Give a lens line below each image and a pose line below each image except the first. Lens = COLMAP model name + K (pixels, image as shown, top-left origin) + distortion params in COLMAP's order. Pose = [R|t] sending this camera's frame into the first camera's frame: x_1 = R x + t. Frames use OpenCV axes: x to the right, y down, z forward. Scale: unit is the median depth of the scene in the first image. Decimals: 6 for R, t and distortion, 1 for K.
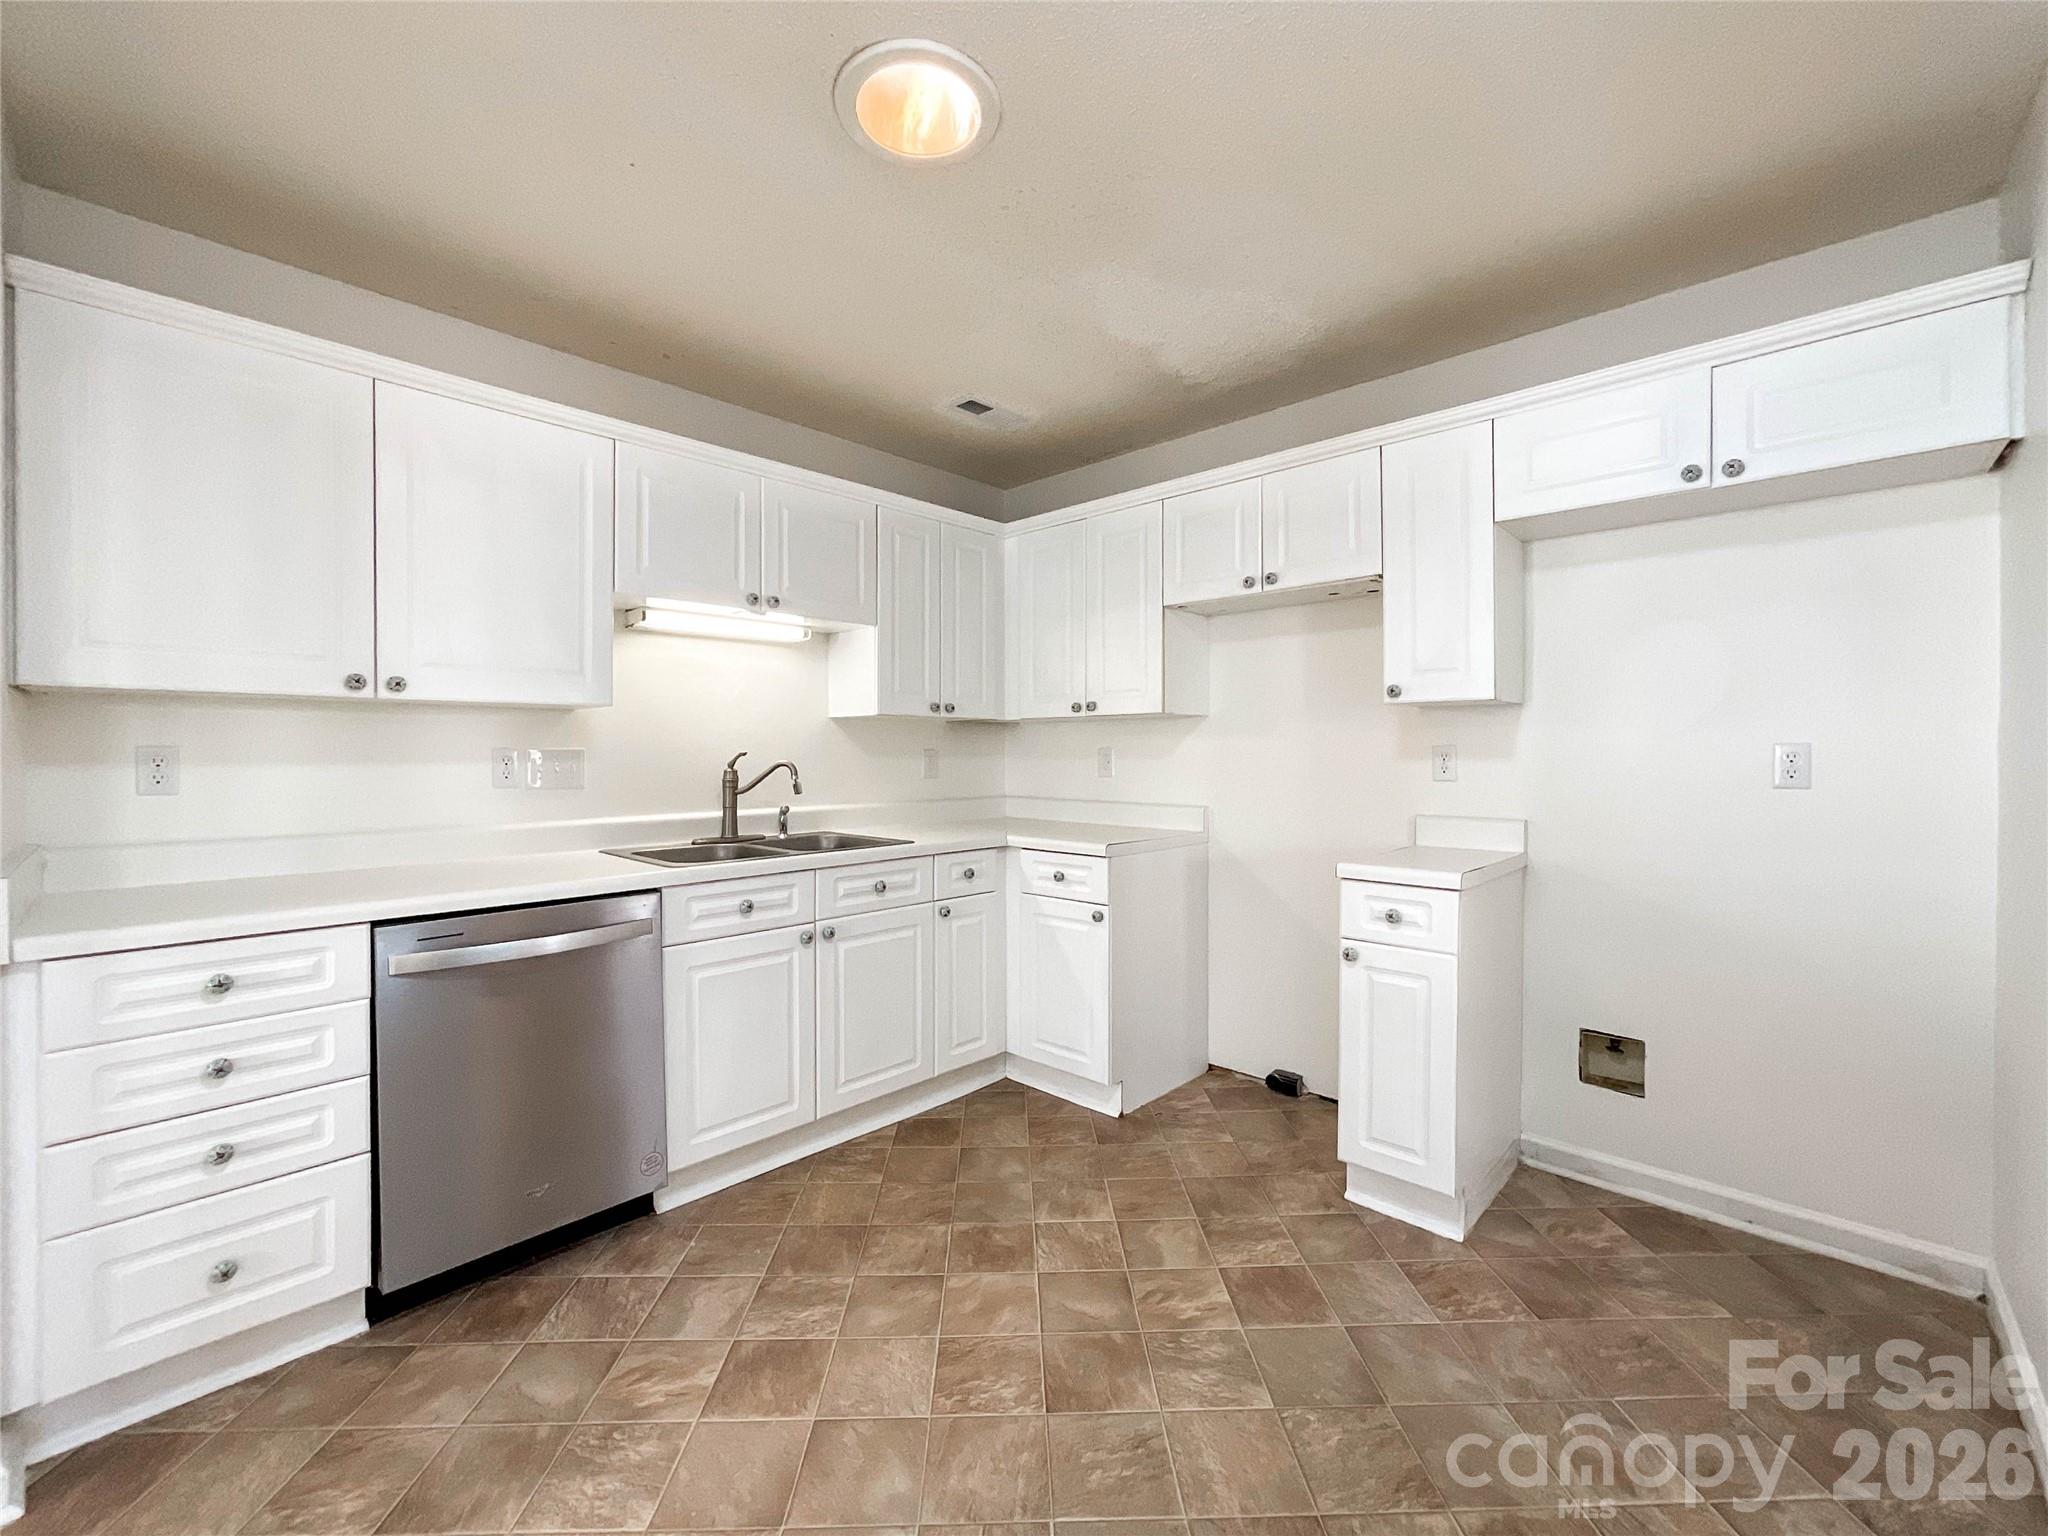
lens RADIAL K [[850.8, 0, 1031.2], [0, 850.8, 806.8], [0, 0, 1]] dist [-0.028782, 0.014046]
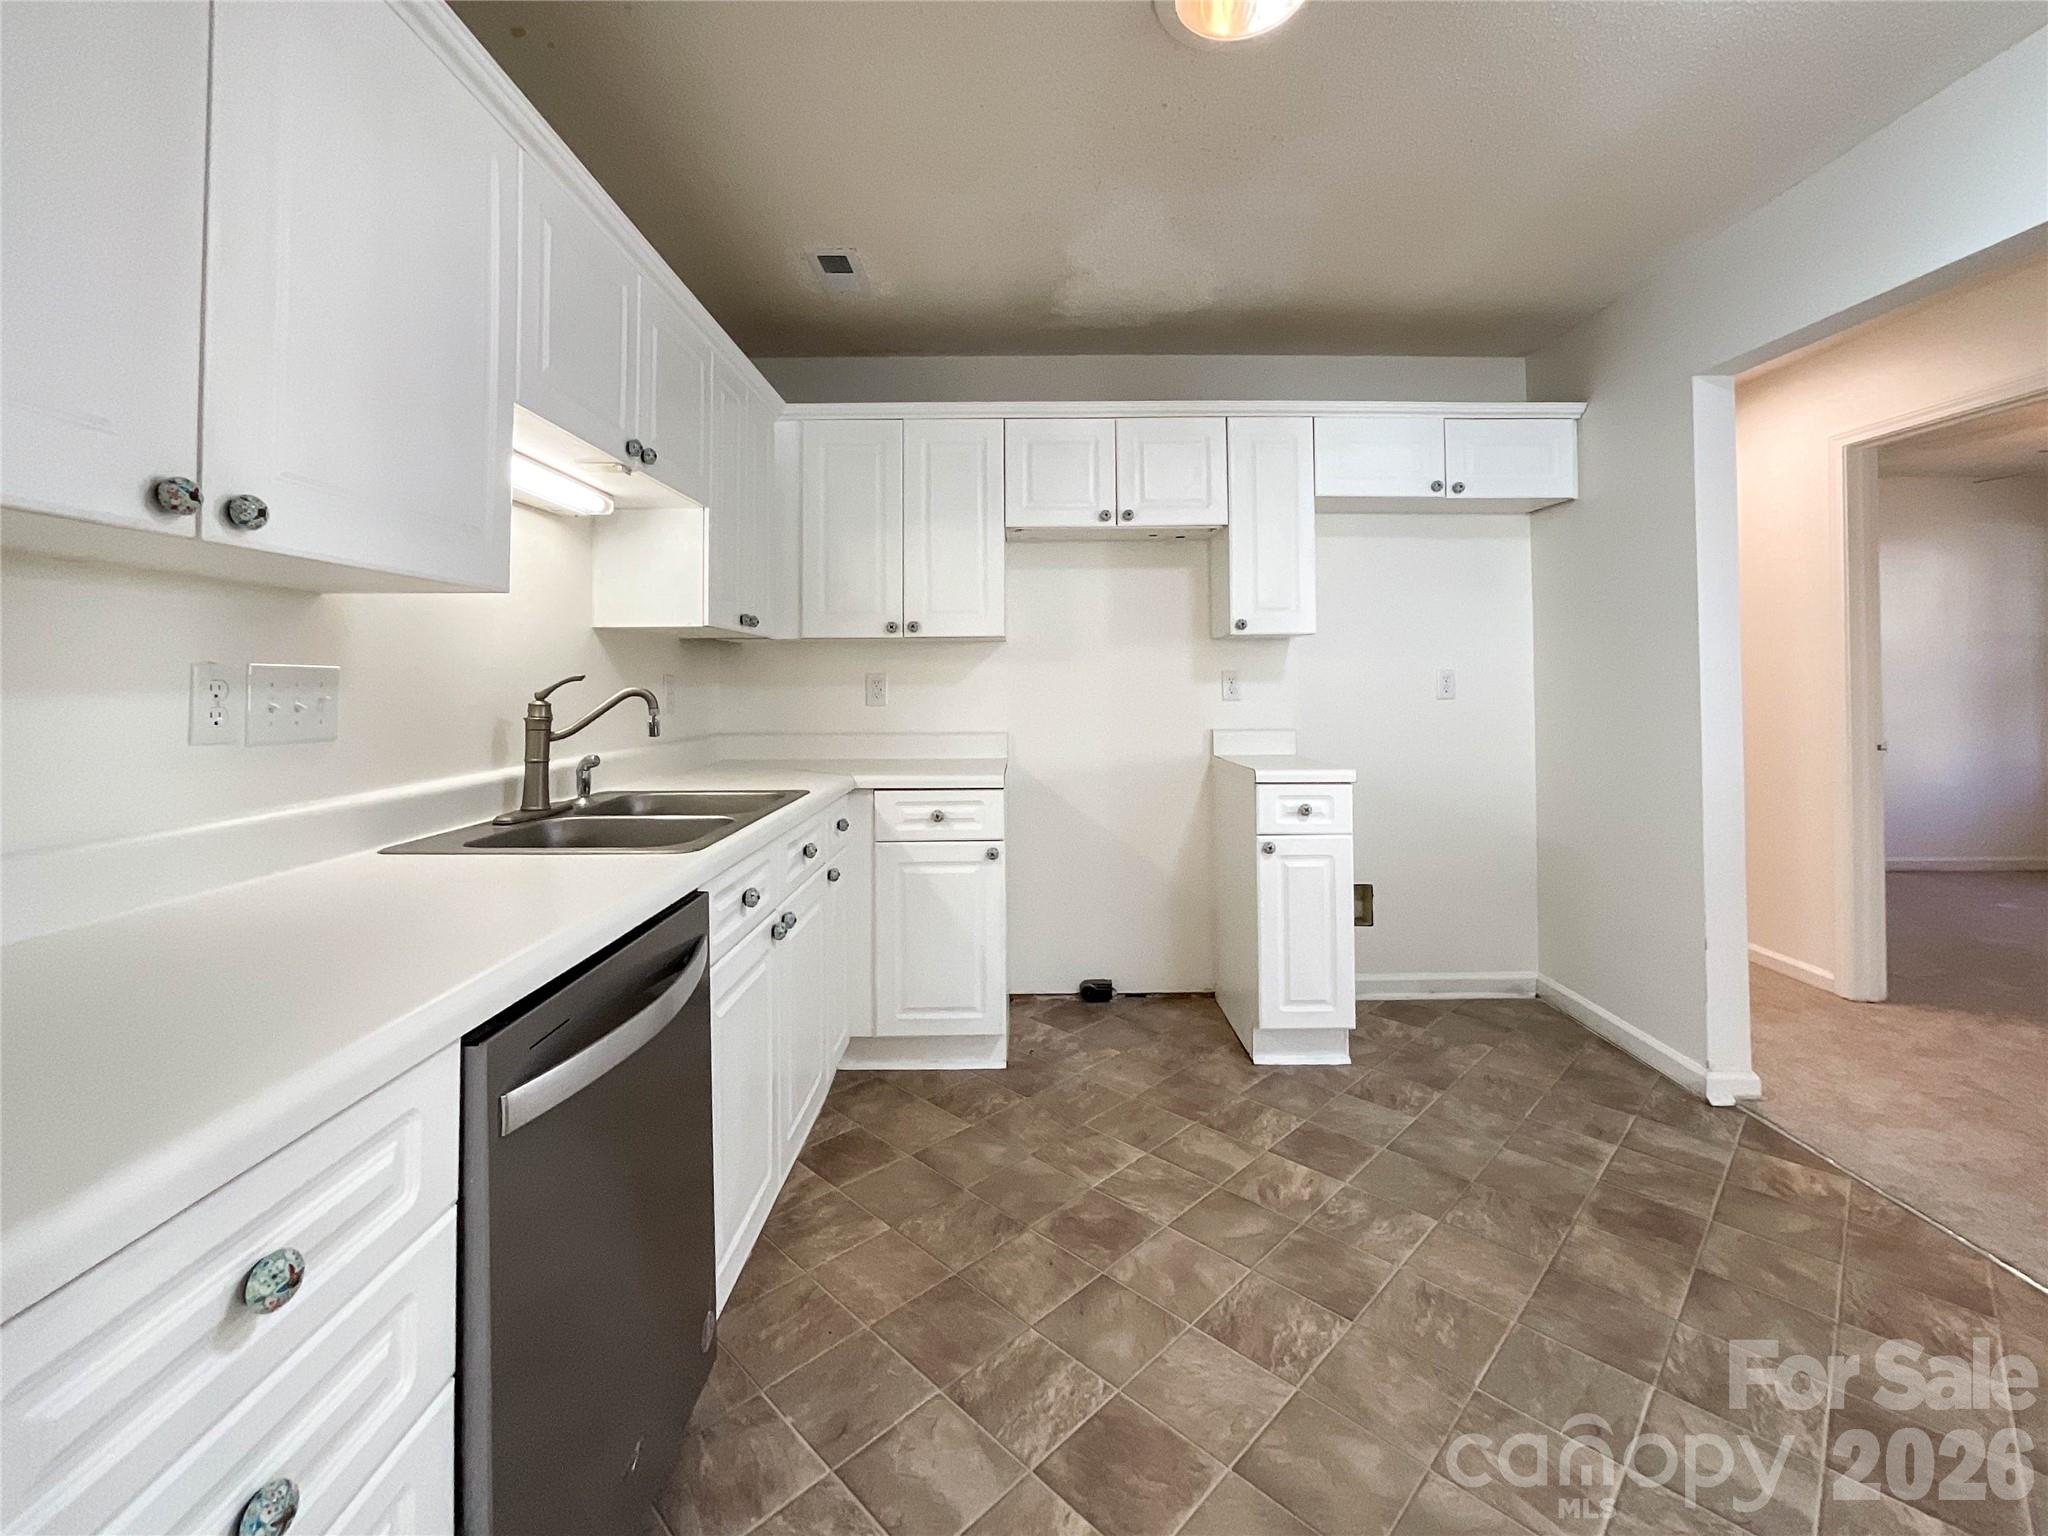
lens RADIAL K [[887.8, 0, 1027.6], [0, 887.8, 708.8], [0, 0, 1]] dist [-0.025657, 0.013006]
pose [[0.720766, -0.023518, 0.692780, -0.651679], [0.049640, 0.998610, -0.017745, -0.011293], [-0.691399, 0.047180, 0.720931, 0.315704]]
